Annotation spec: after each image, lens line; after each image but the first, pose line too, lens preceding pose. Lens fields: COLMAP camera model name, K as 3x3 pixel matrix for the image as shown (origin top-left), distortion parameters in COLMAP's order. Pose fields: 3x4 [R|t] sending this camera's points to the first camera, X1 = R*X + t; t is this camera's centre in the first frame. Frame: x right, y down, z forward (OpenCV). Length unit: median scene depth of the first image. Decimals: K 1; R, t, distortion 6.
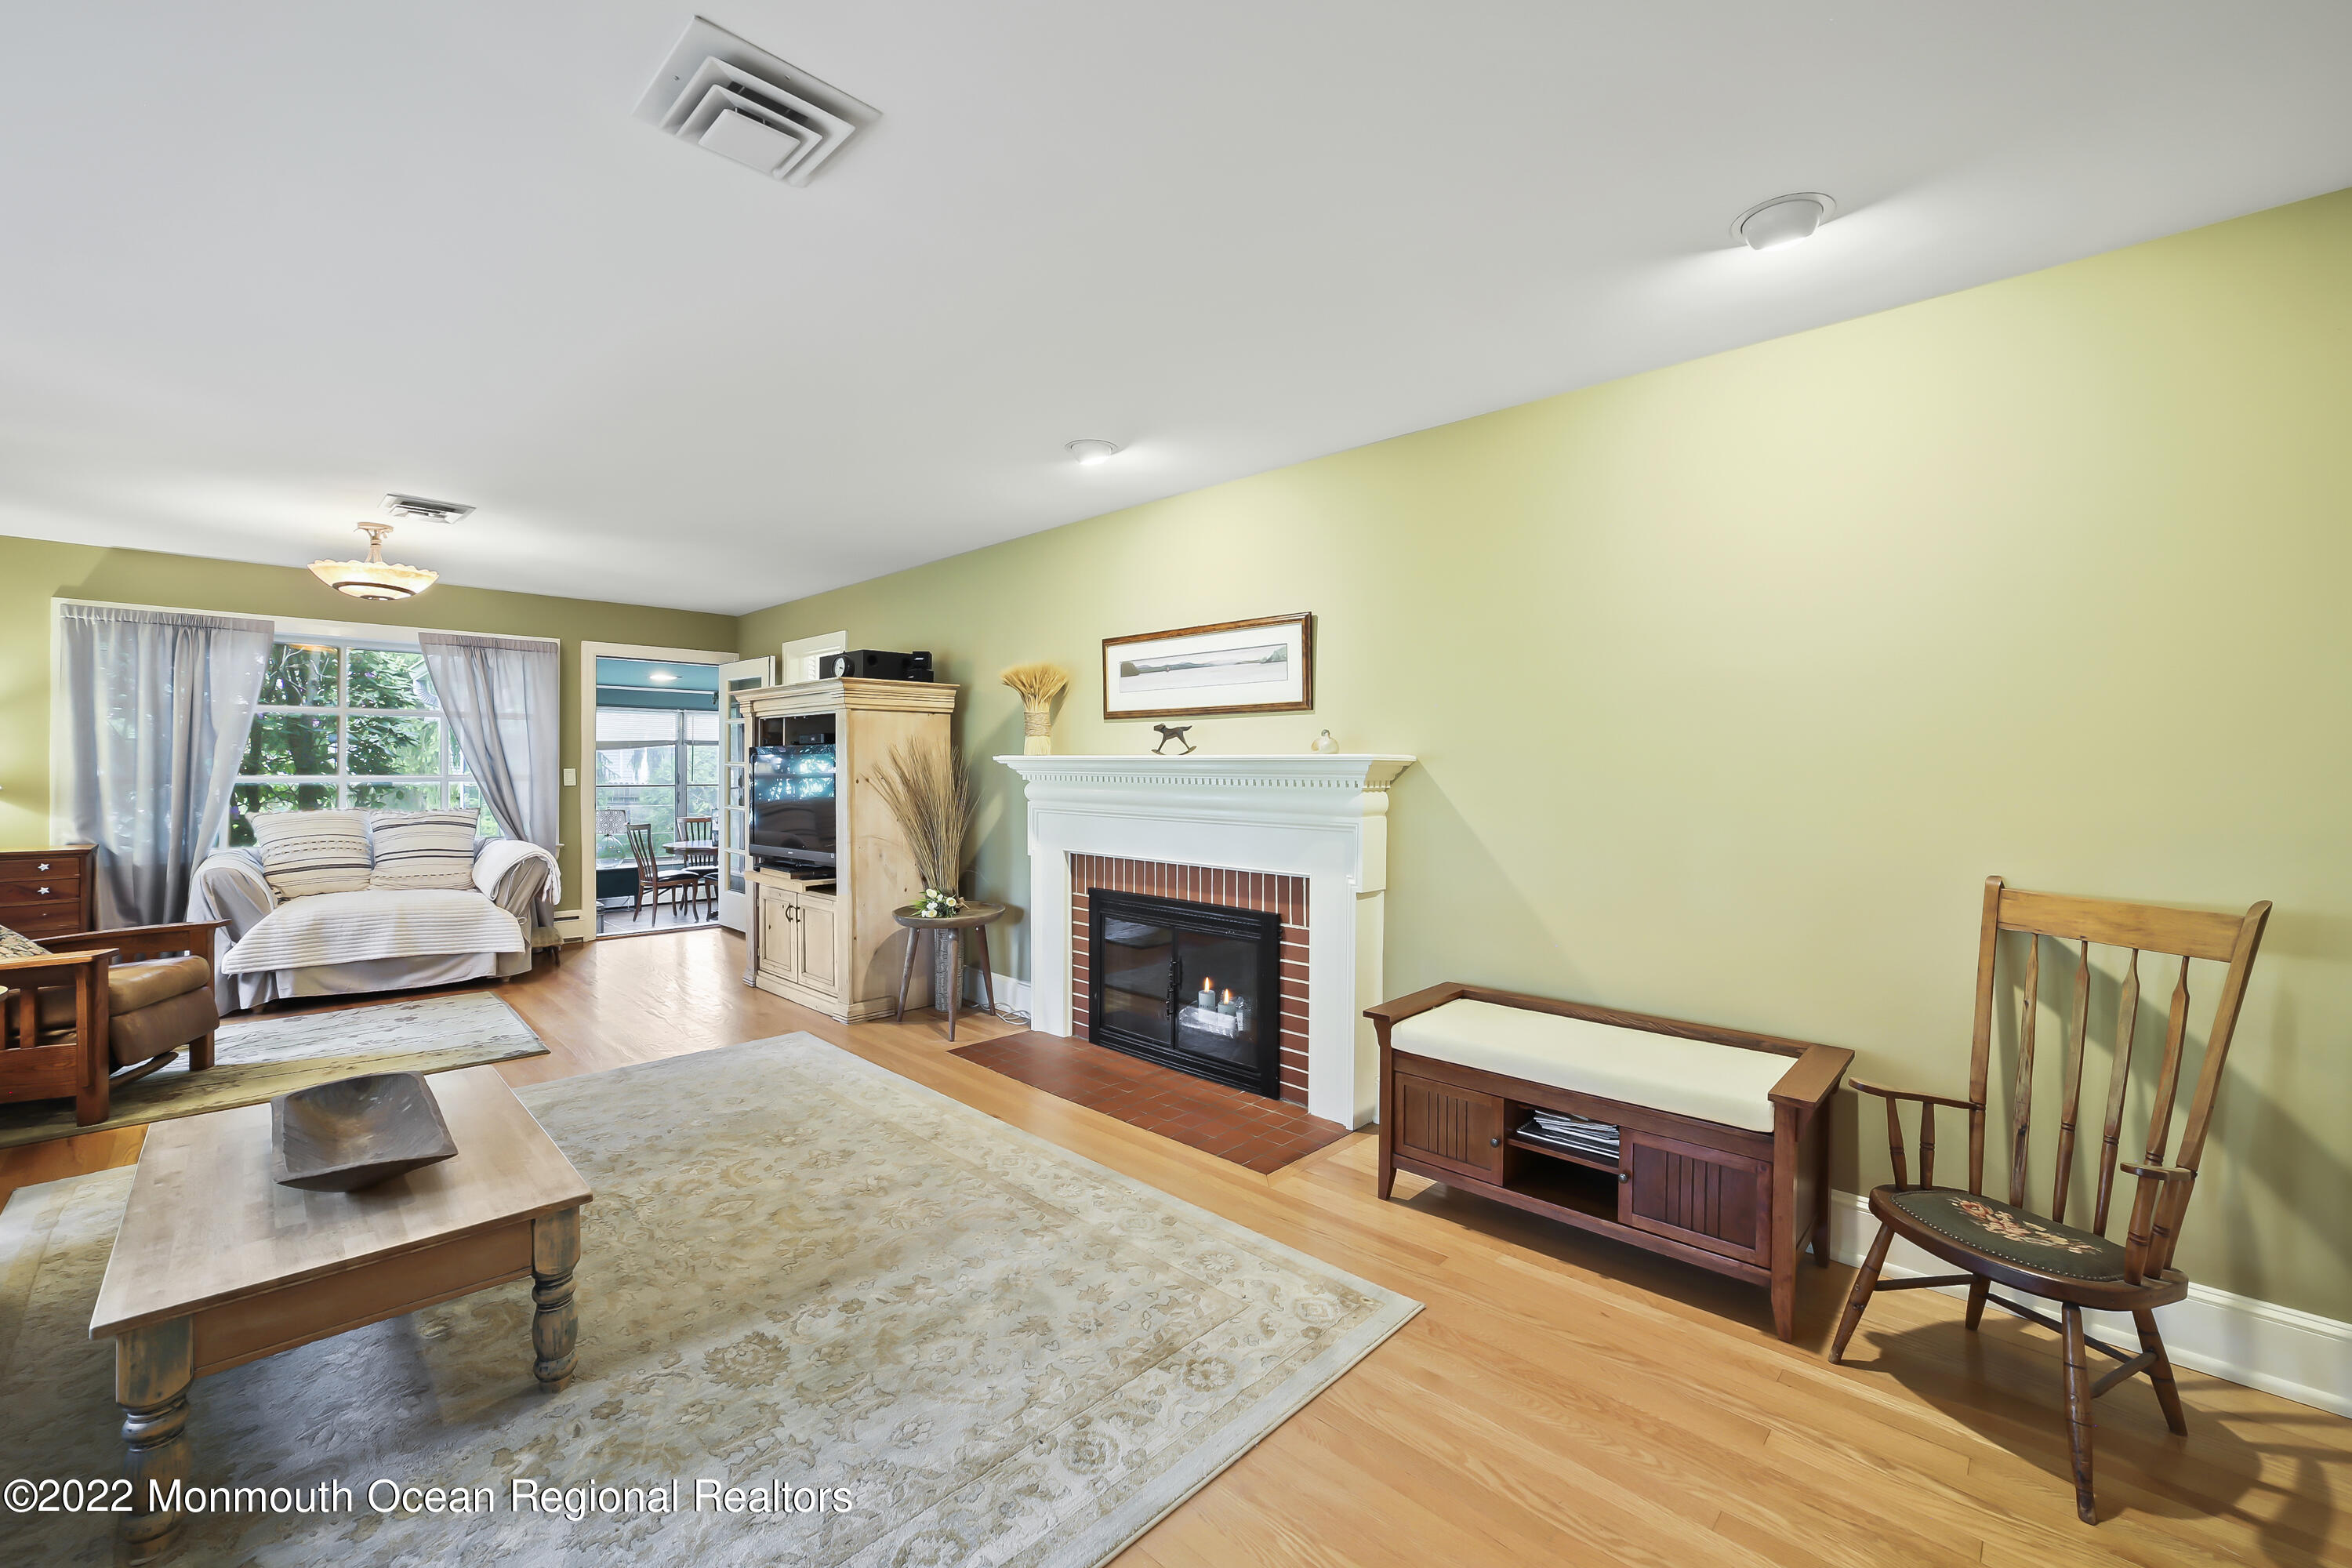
lens RADIAL K [[954.6, 0, 1176.9], [0, 954.6, 767.5], [0, 0, 1]] dist [-0.037330, 0.013939]
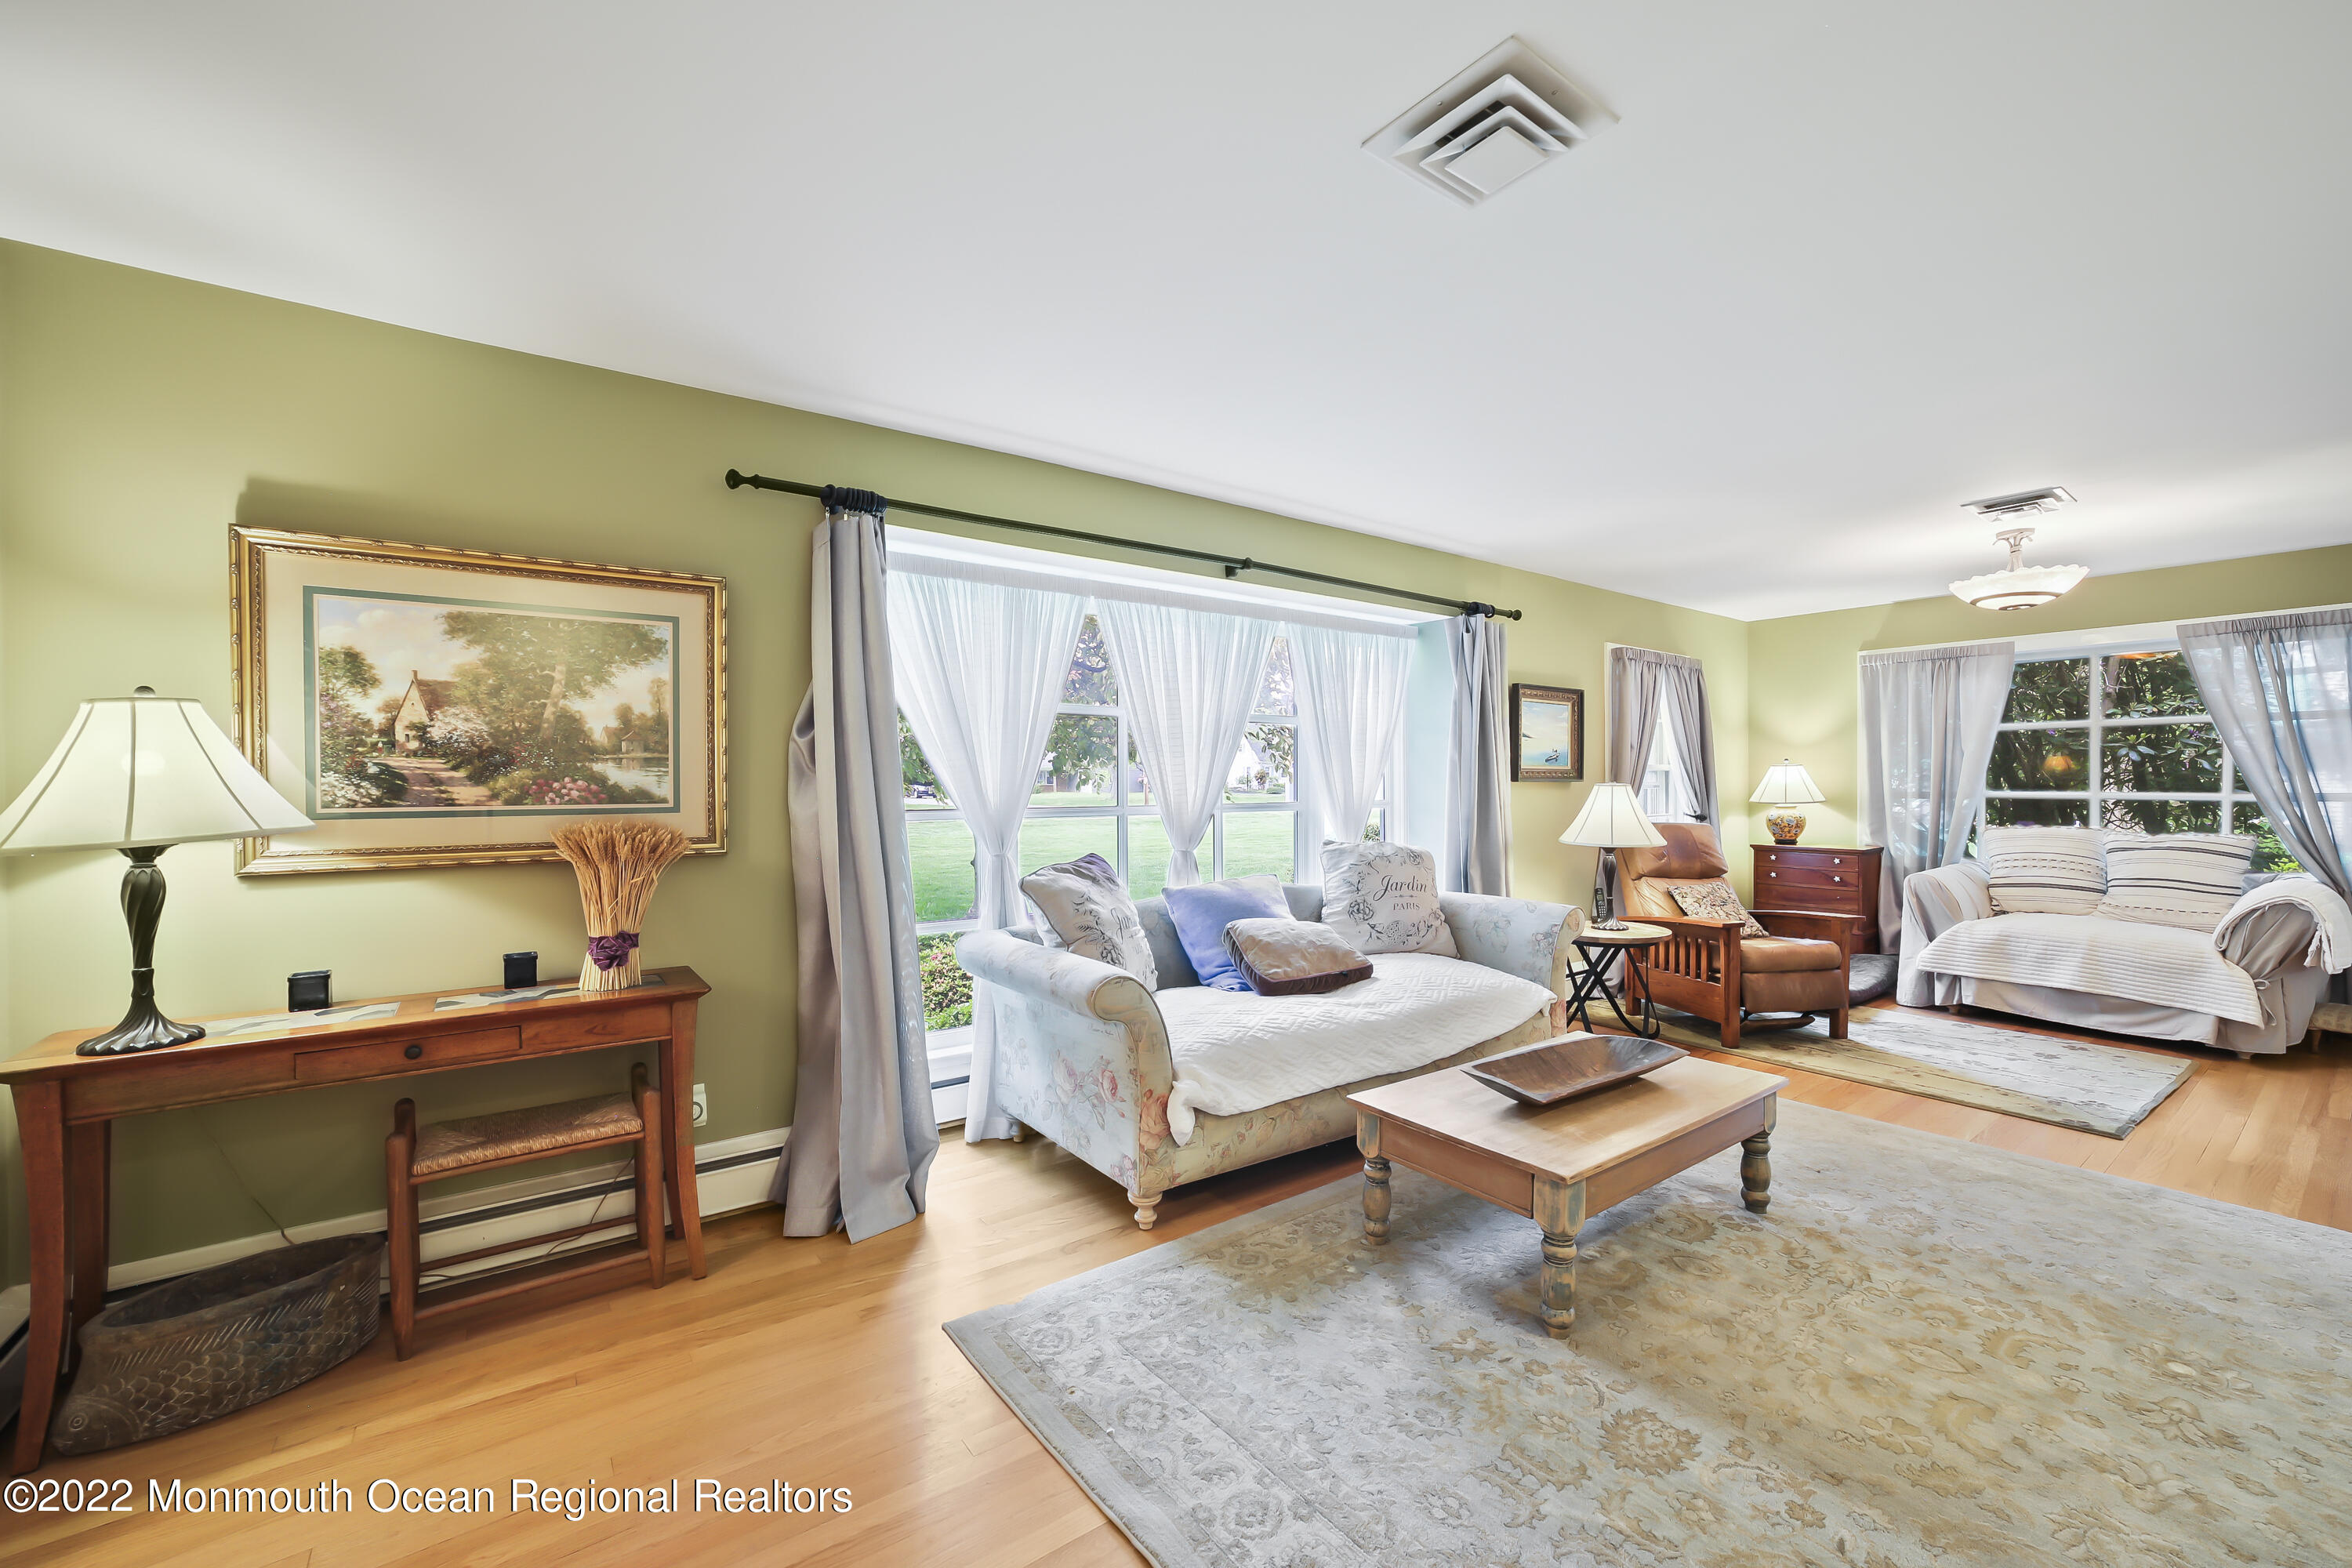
lens RADIAL K [[954.6, 0, 1191.5], [0, 954.6, 791.4], [0, 0, 1]] dist [-0.037330, 0.013939]
pose [[-0.151306, 0.006520, -0.988465, 0.242484], [0.002834, 0.999977, 0.006162, -0.000831], [0.988483, -0.001869, -0.151321, 0.342460]]
